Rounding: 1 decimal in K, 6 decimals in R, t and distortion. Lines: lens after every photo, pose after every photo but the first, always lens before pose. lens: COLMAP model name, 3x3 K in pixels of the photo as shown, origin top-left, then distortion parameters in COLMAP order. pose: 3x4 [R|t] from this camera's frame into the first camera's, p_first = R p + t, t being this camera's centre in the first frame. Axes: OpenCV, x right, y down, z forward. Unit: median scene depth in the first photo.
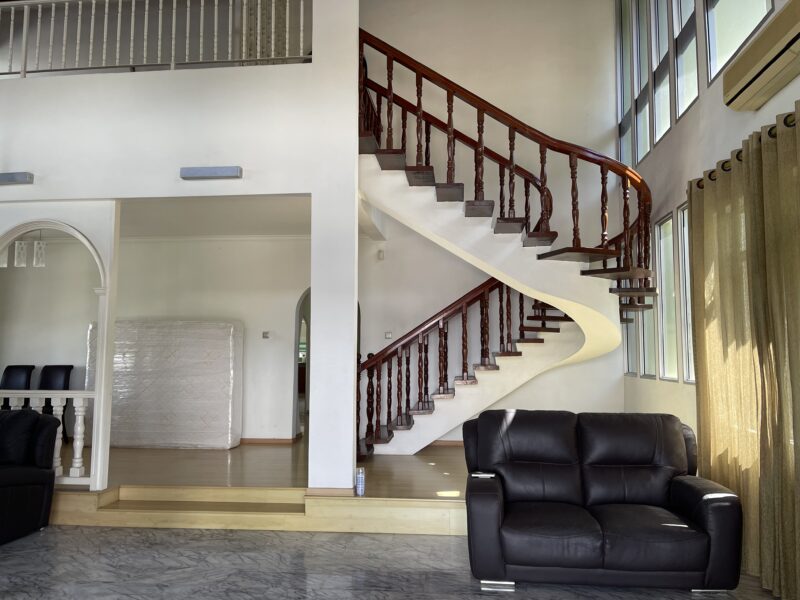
lens RADIAL K [[596.4, 0, 401.8], [0, 596.4, 315.7], [0, 0, 1]] dist [0.086168, -0.129569]
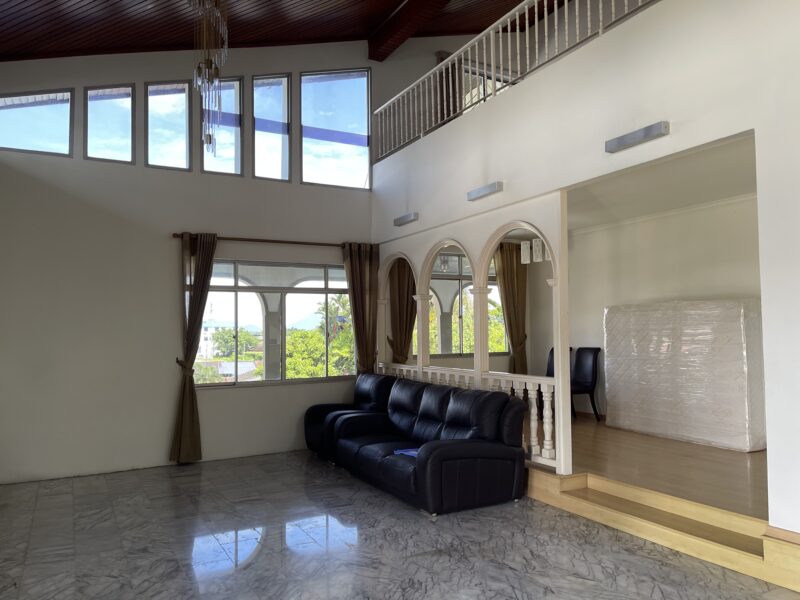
lens RADIAL K [[596.4, 0, 401.8], [0, 596.4, 315.7], [0, 0, 1]] dist [0.086168, -0.129569]
pose [[0.572312, -0.028418, -0.819543, 0.203141], [0.064491, 0.997864, 0.010435, -0.011362], [0.817496, -0.058826, 0.572923, 0.211984]]
